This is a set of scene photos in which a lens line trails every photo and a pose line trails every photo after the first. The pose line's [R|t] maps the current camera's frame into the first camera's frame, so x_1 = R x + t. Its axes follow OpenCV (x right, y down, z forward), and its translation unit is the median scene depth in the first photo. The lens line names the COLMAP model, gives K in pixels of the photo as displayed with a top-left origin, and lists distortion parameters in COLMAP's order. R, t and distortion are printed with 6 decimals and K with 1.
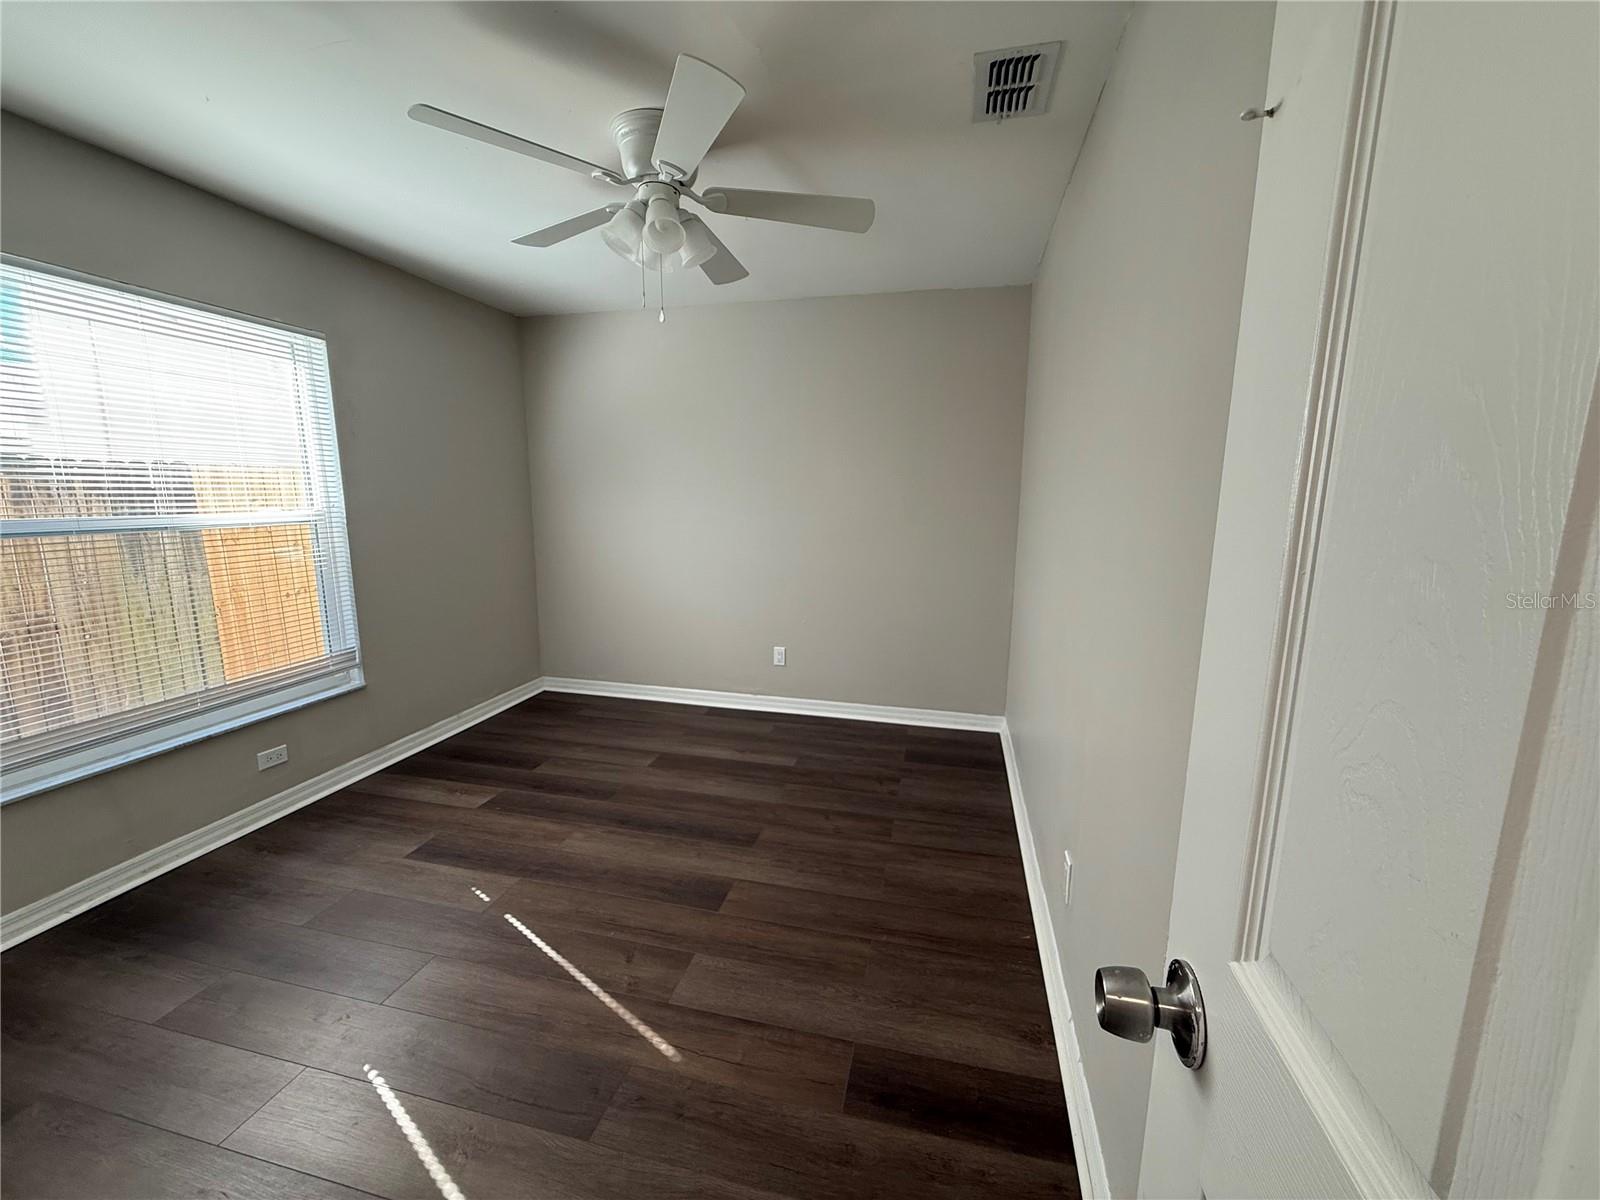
lens RADIAL K [[632.6, 0, 793.7], [0, 632.6, 603.7], [0, 0, 1]] dist [-0.006041, 0.000611]
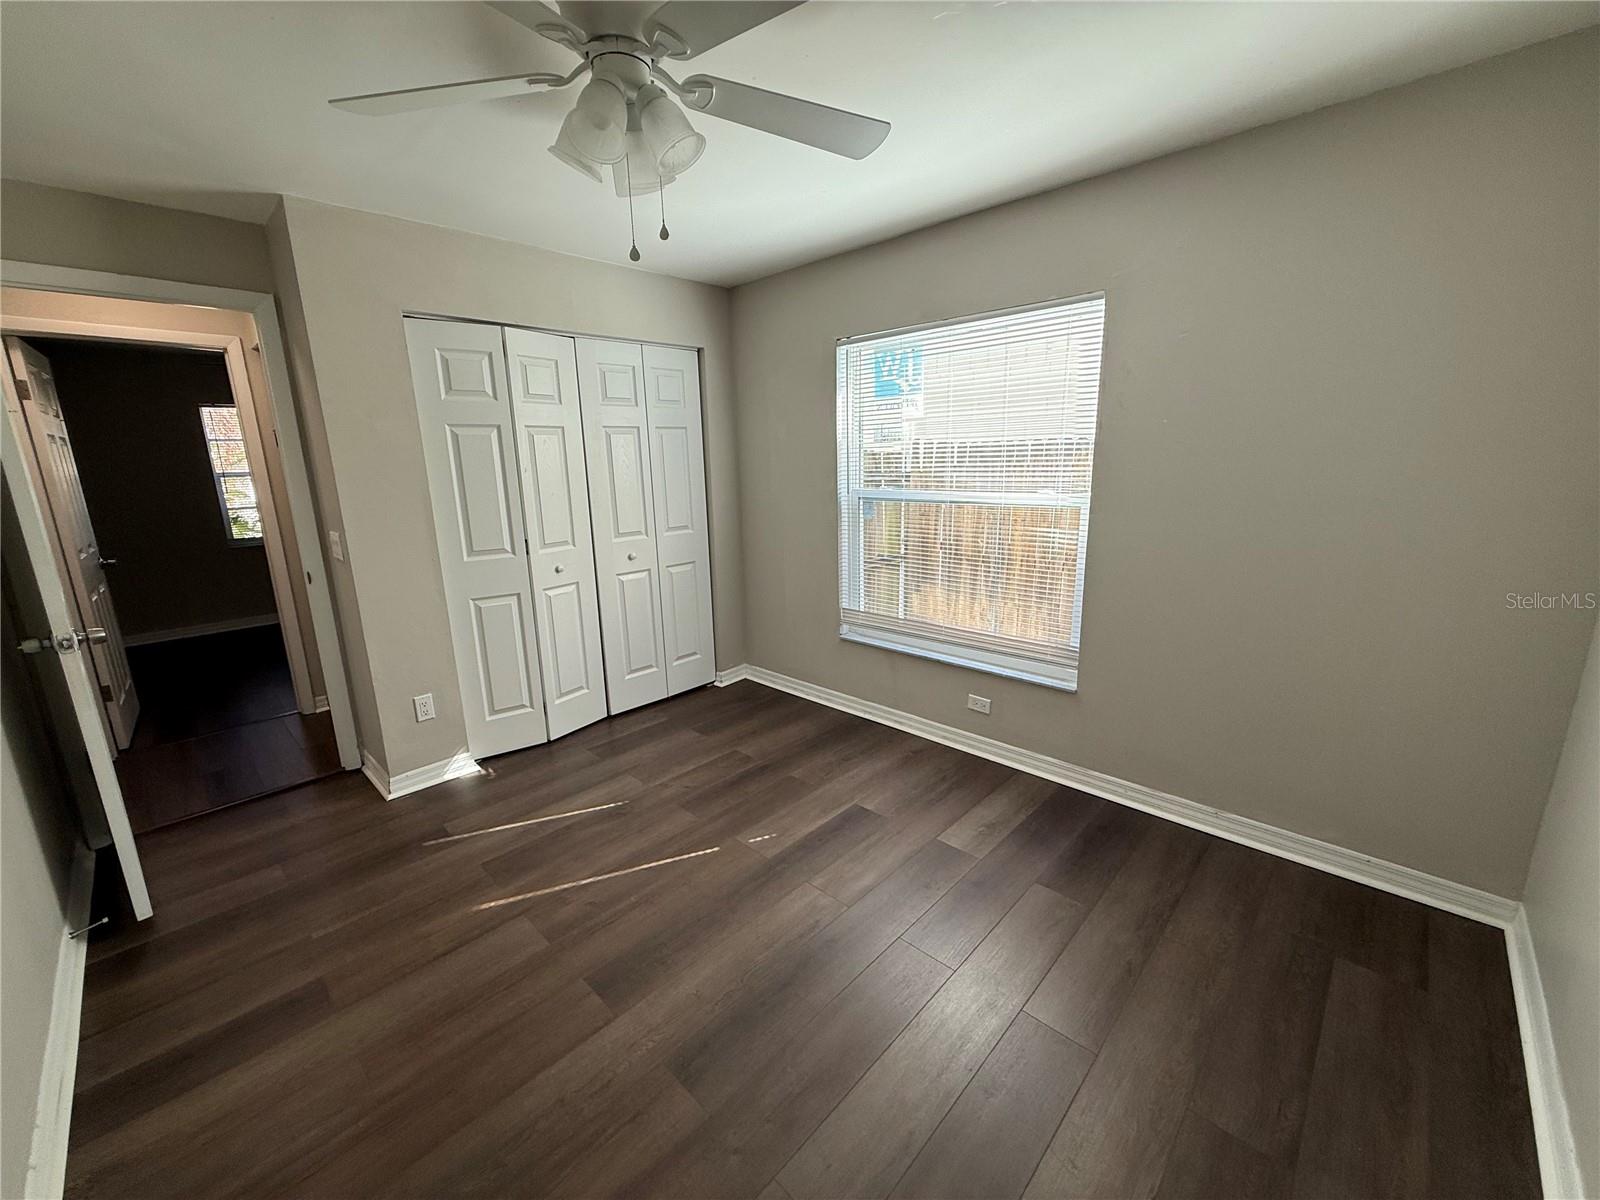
lens RADIAL K [[632.6, 0, 796.9], [0, 632.6, 599.7], [0, 0, 1]] dist [-0.006041, 0.000611]
pose [[-0.497187, 0.187190, -0.847210, 0.315284], [-0.136157, 0.947519, 0.289256, -0.248897], [0.856894, 0.259168, -0.445607, 1.279434]]
